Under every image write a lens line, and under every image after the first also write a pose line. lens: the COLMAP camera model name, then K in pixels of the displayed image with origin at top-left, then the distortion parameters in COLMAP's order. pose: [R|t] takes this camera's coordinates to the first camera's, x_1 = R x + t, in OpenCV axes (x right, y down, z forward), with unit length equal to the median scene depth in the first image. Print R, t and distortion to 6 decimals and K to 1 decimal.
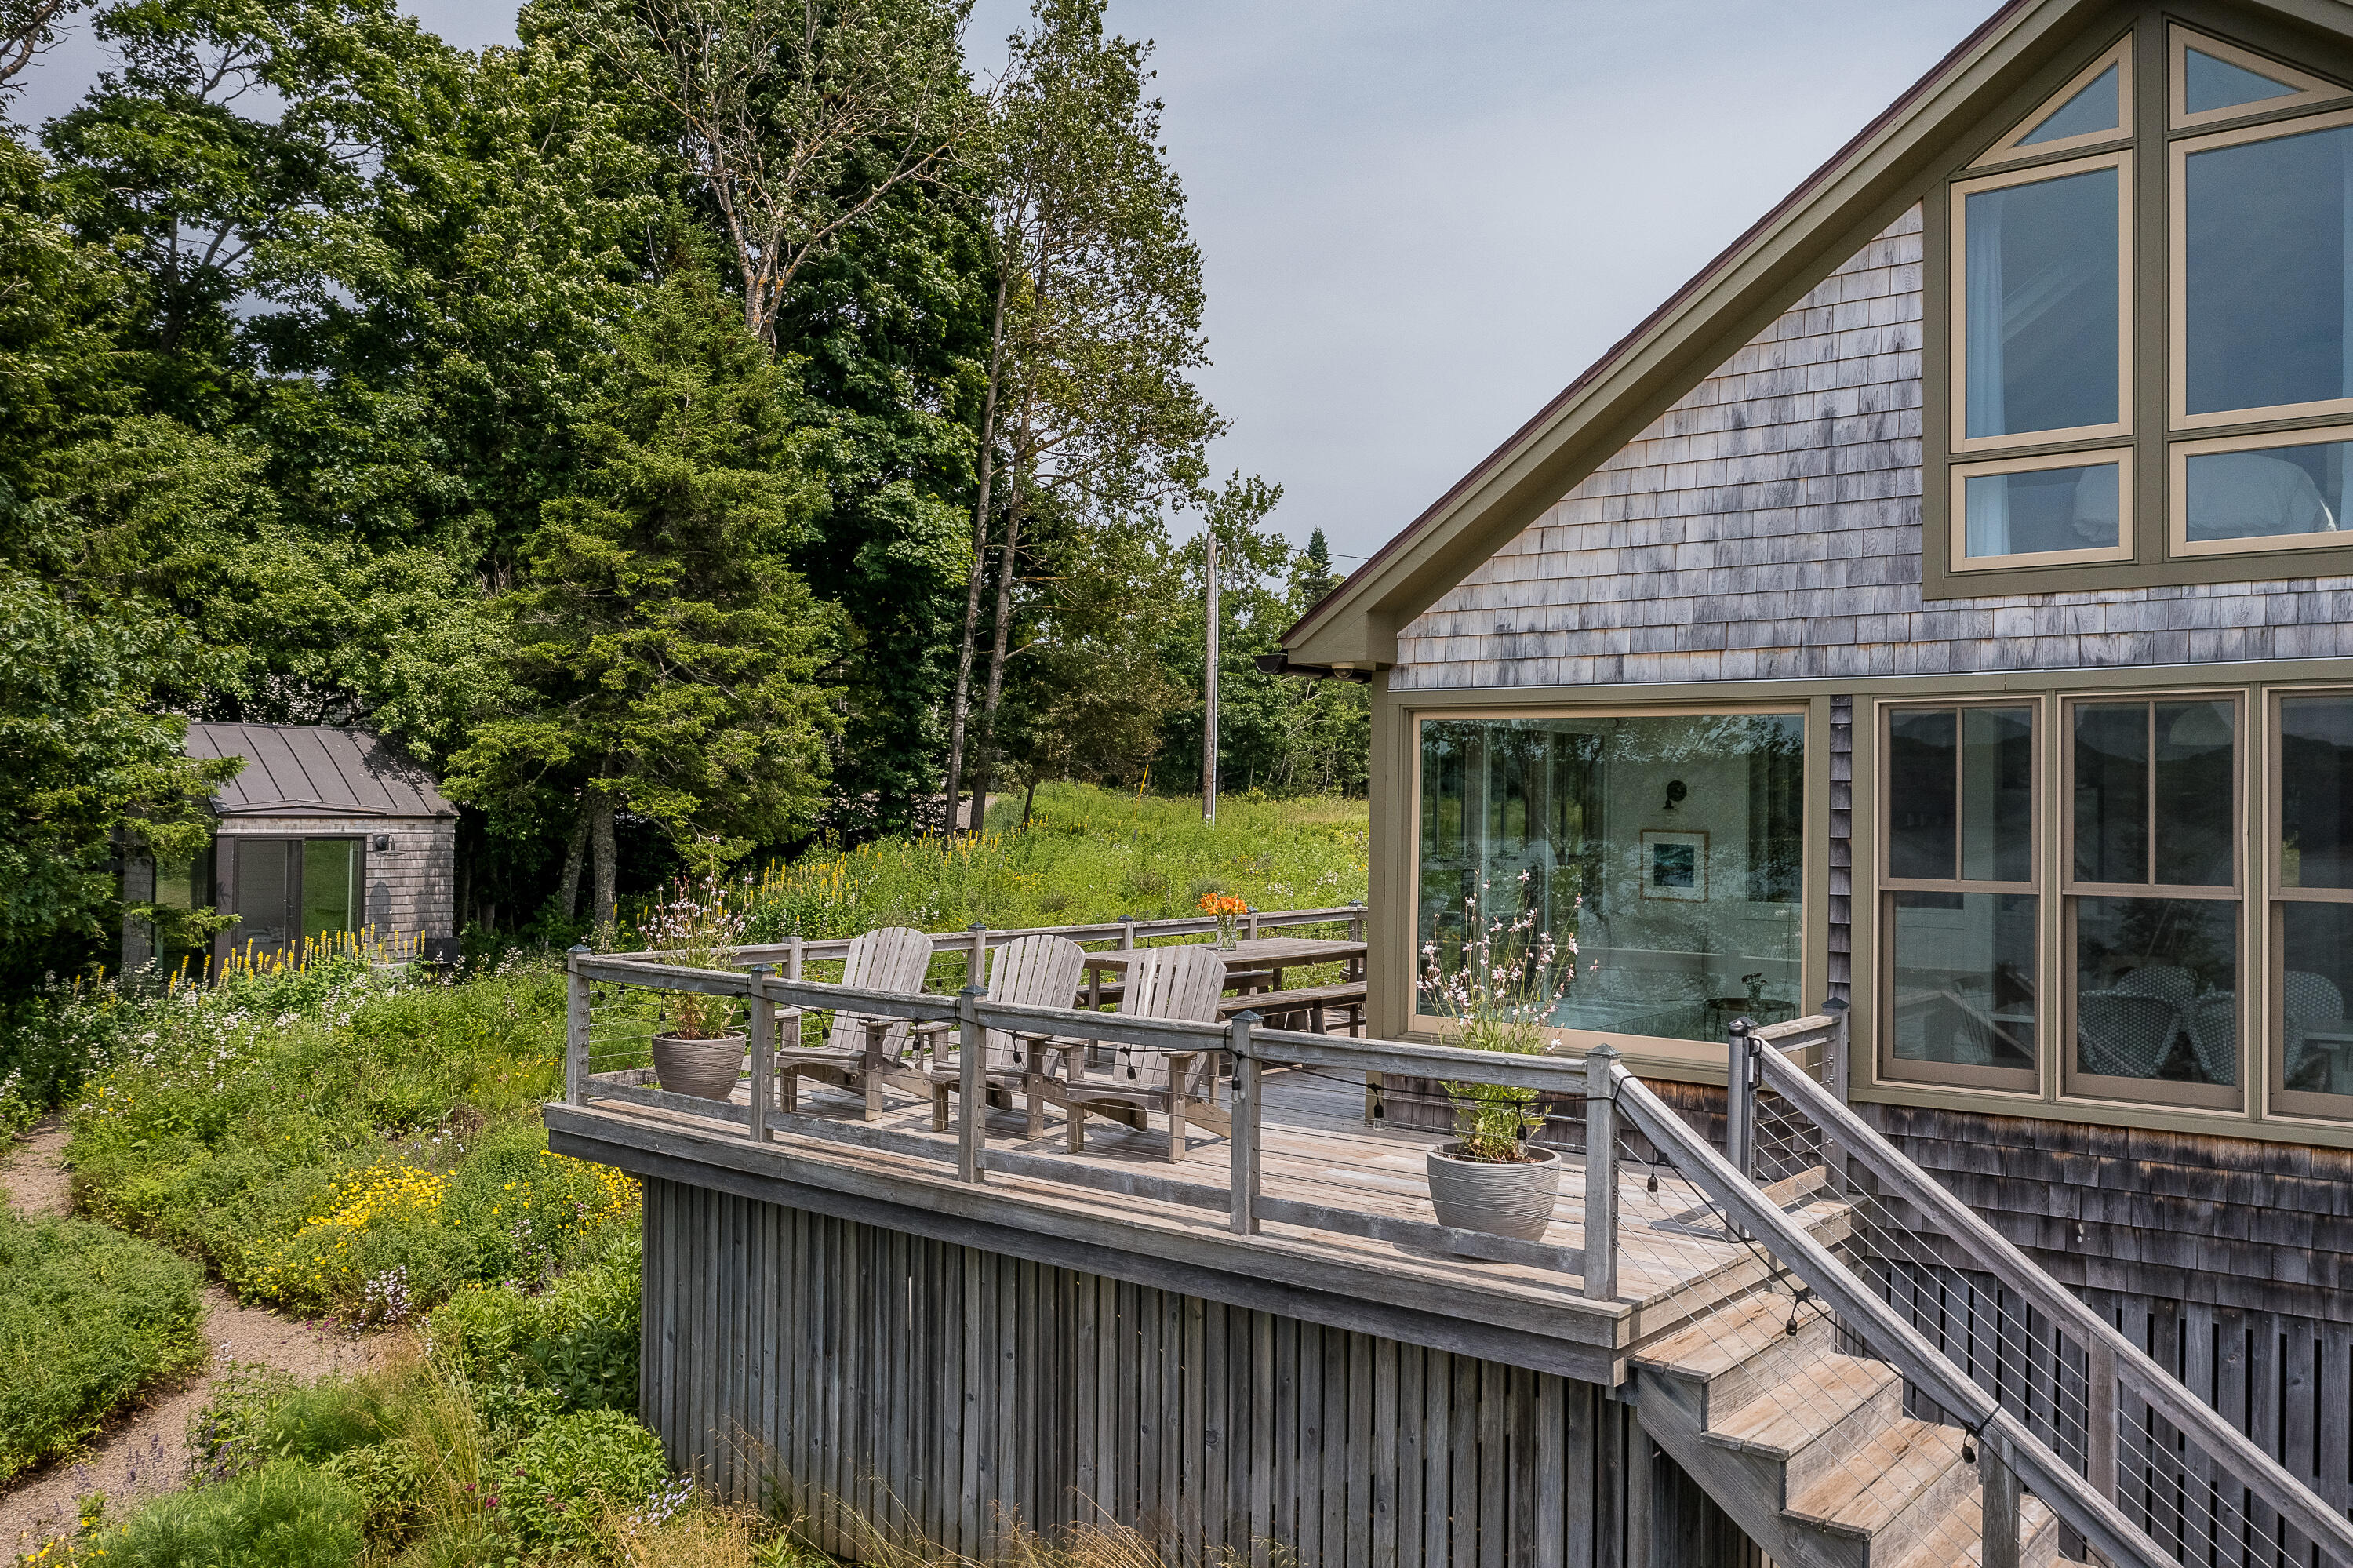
lens RADIAL K [[1867.8, 0, 1170.5], [0, 1867.8, 777.9], [0, 0, 1]] dist [-0.018015, 0.010188]
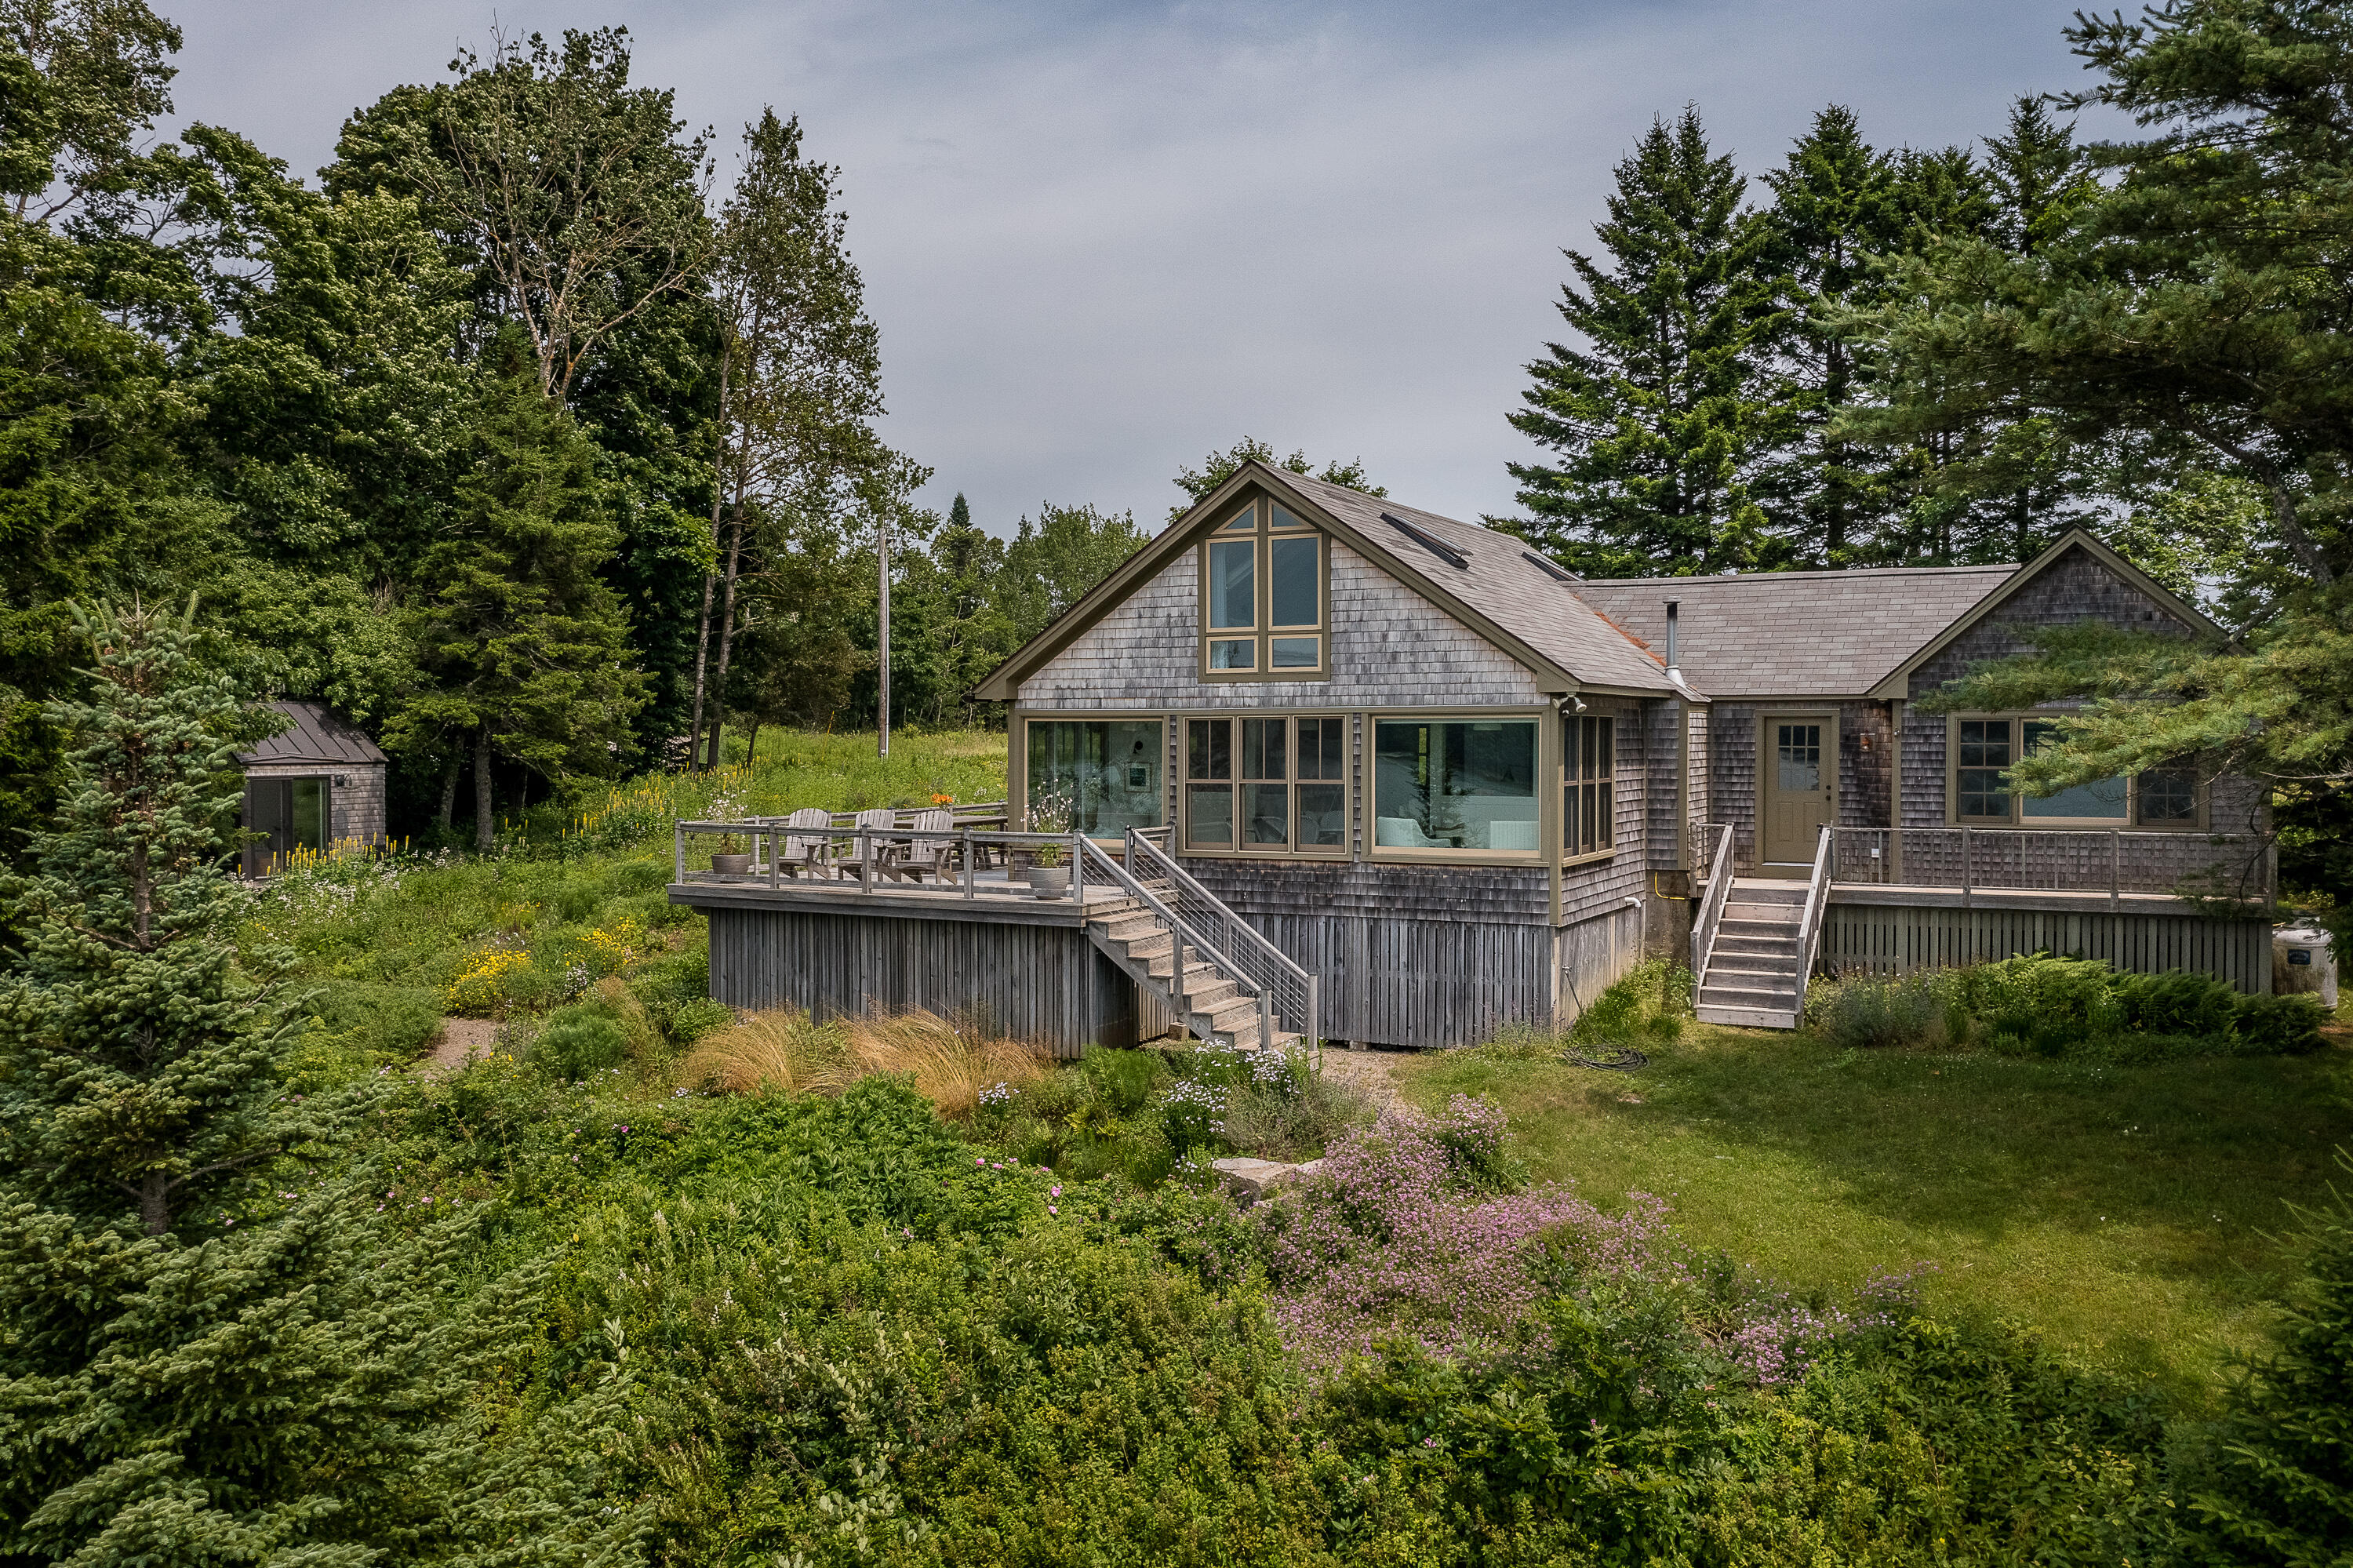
lens RADIAL K [[1857.5, 0, 1164.3], [0, 1857.5, 779.4], [0, 0, 1]] dist [-0.025353, -0.002351]
pose [[0.981921, -0.017143, 0.188511, -0.057359], [0.009613, 0.999122, 0.040789, -0.018891], [-0.189045, -0.038240, 0.981224, -0.540427]]
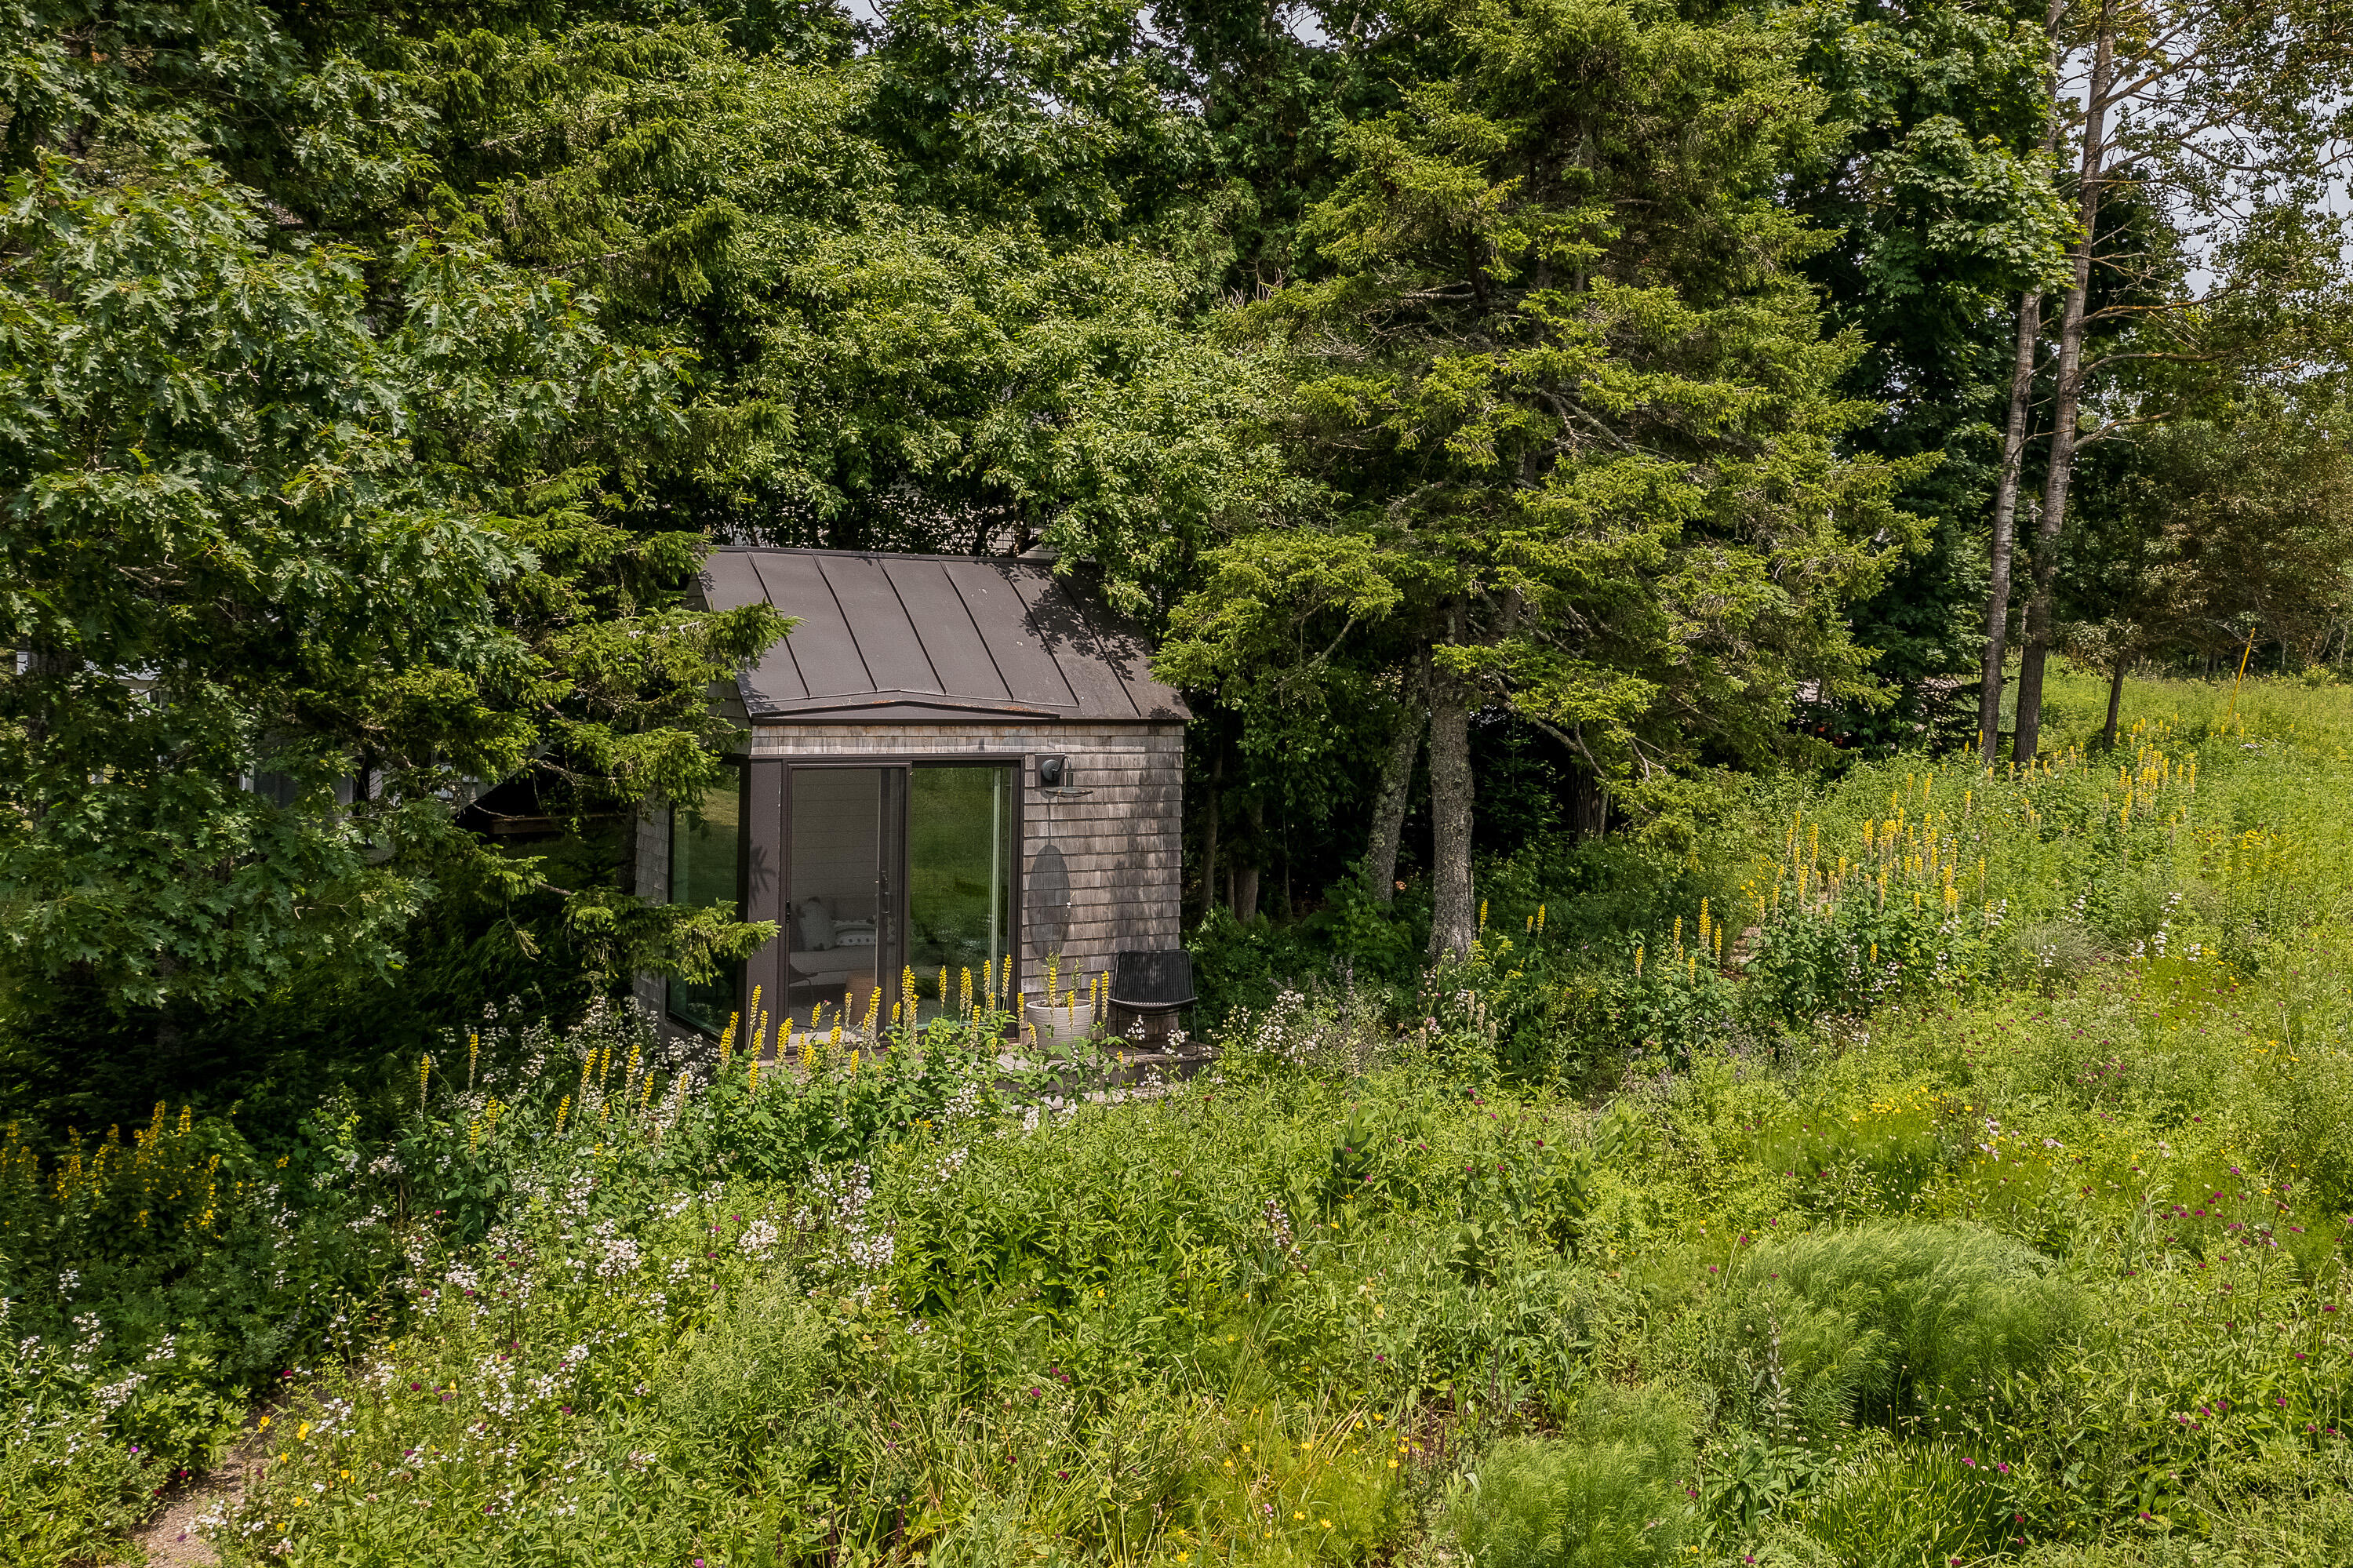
lens RADIAL K [[2168.3, 0, 1364.3], [0, 2168.3, 634.5], [0, 0, 1]] dist [0.000244, 0.003682]
pose [[0.953276, -0.008476, -0.301981, -0.147751], [0.005387, 0.999924, -0.011059, 0.003140], [0.302052, 0.008916, 0.953250, 0.425451]]
